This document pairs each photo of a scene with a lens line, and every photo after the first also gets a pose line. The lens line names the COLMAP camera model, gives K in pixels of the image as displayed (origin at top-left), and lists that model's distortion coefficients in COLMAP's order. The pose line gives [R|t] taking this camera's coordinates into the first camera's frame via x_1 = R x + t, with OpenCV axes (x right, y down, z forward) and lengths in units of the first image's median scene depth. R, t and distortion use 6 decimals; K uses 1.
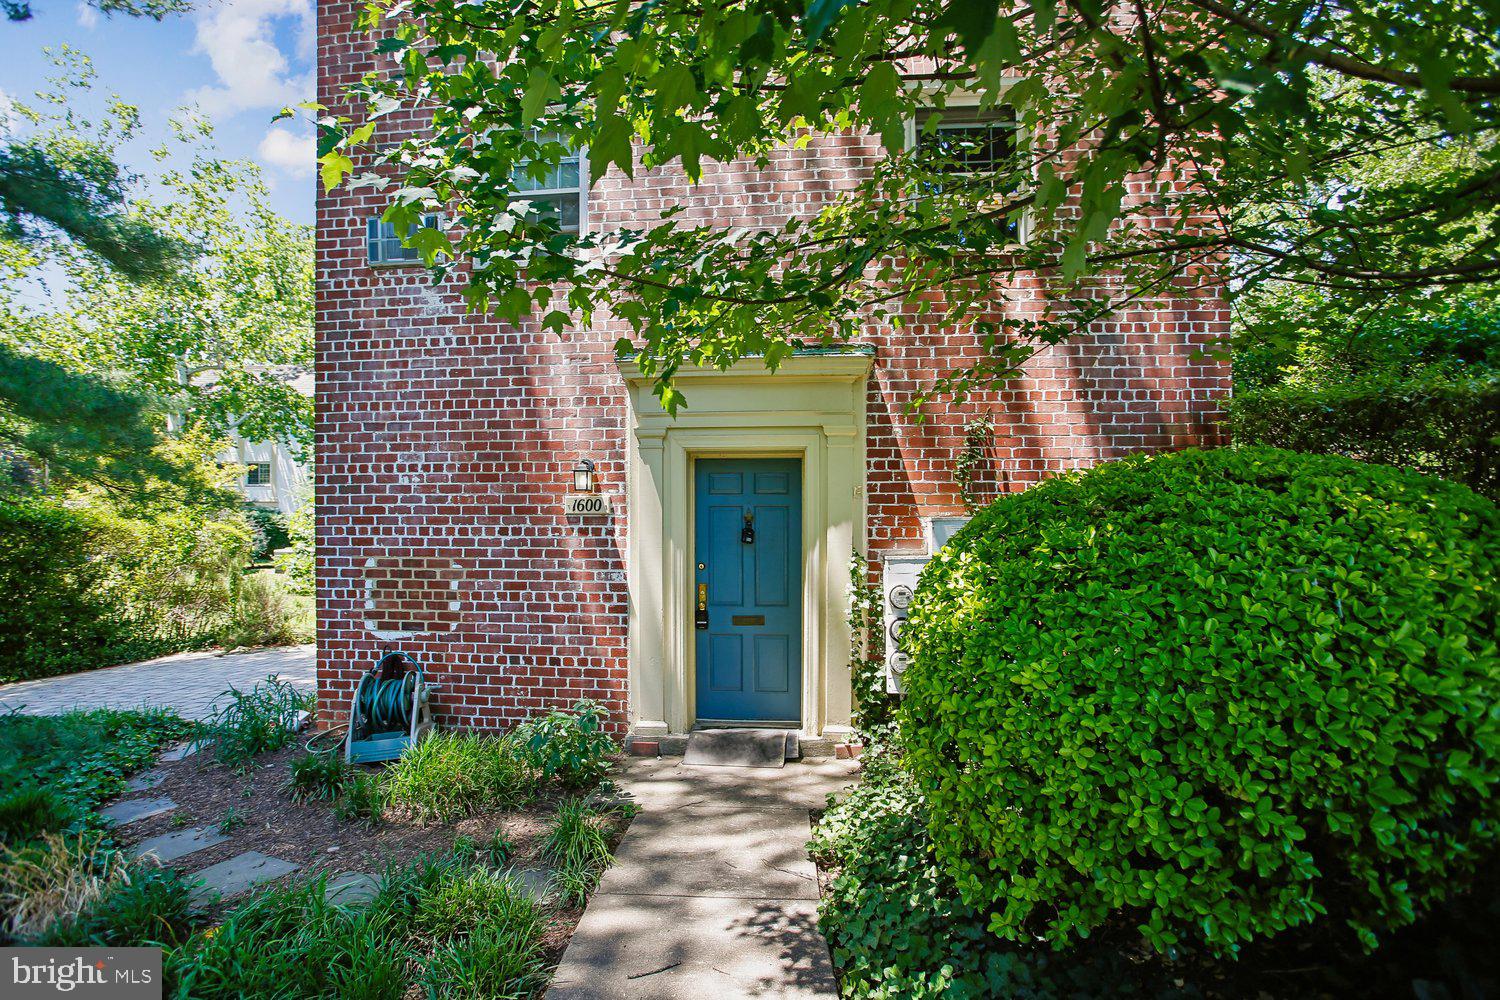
lens RADIAL K [[701.0, 0, 747.7], [0, 701.0, 476.3], [0, 0, 1]] dist [-0.075891, 0.026011]
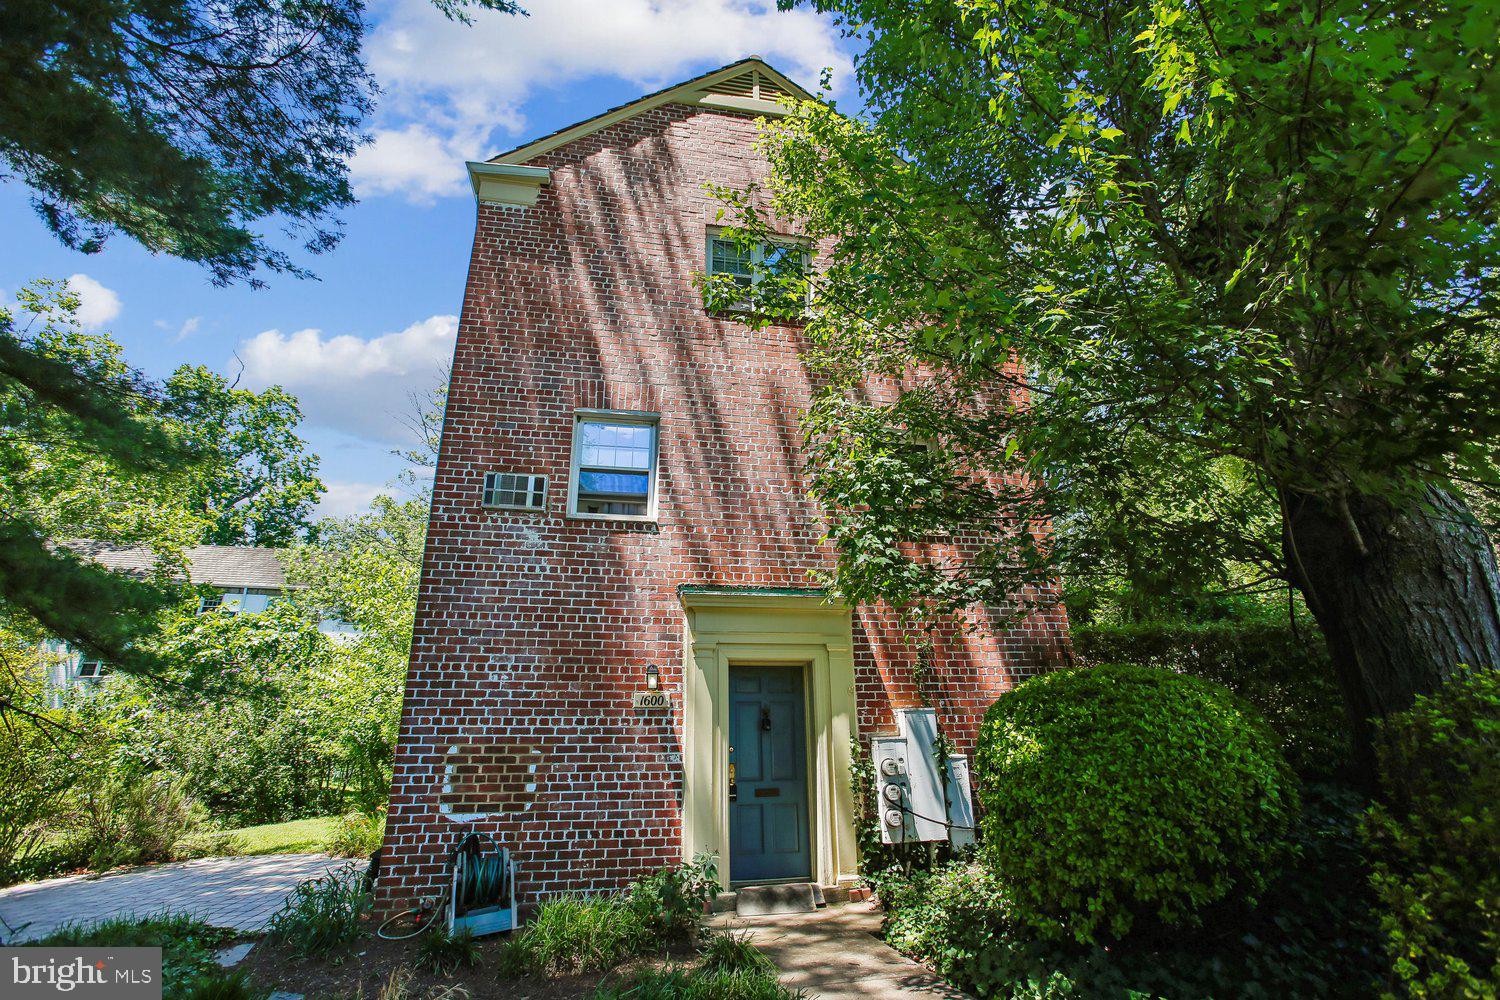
lens RADIAL K [[603.3, 0, 749.1], [0, 603.3, 457.6], [0, 0, 1]] dist [-0.065806, 0.035129]
pose [[0.973214, 0.087579, 0.212566, -0.320417], [-0.009446, 0.939049, -0.343652, -0.004360], [-0.229706, 0.332440, 0.914723, -0.229739]]
